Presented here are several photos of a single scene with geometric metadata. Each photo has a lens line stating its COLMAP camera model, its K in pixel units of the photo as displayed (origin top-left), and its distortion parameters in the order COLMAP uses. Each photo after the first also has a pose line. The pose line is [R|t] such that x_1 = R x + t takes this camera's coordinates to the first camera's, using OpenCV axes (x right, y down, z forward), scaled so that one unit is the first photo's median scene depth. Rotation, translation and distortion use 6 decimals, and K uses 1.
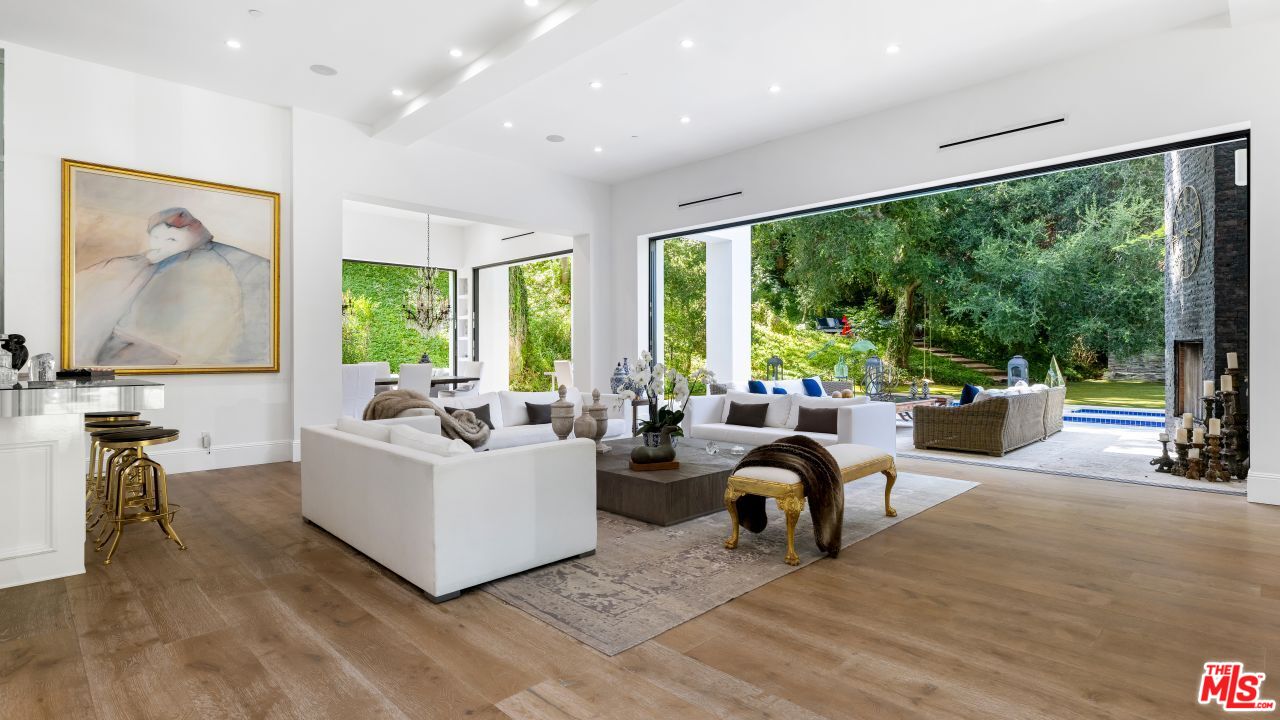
lens RADIAL K [[629.2, 0, 640.0], [0, 629.2, 360.0], [0, 0, 1]] dist [-0.002589, -0.000254]
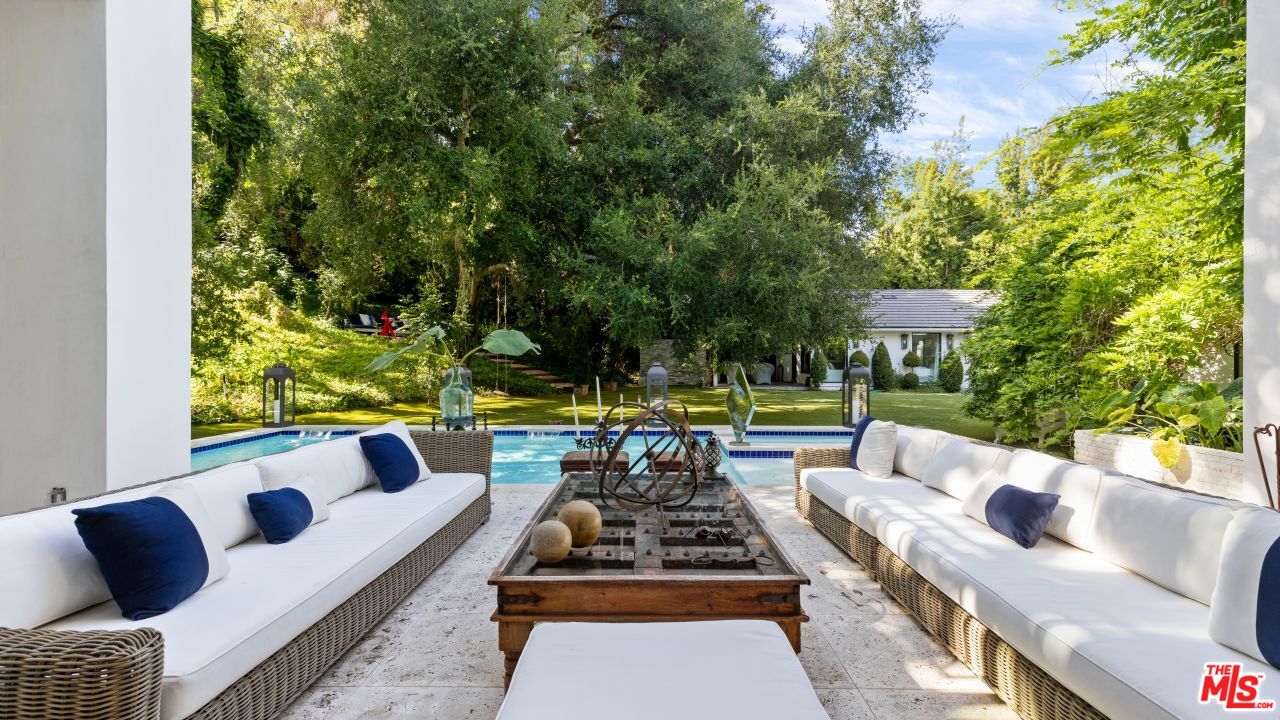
lens RADIAL K [[576.1, 0, 640.0], [0, 576.1, 360.0], [0, 0, 1]] dist [-0.001519, -0.000137]
pose [[0.722648, -0.001333, 0.691215, 0.057183], [0.006939, 0.999962, -0.005326, -0.003419], [-0.691181, 0.008645, 0.722630, 0.256551]]
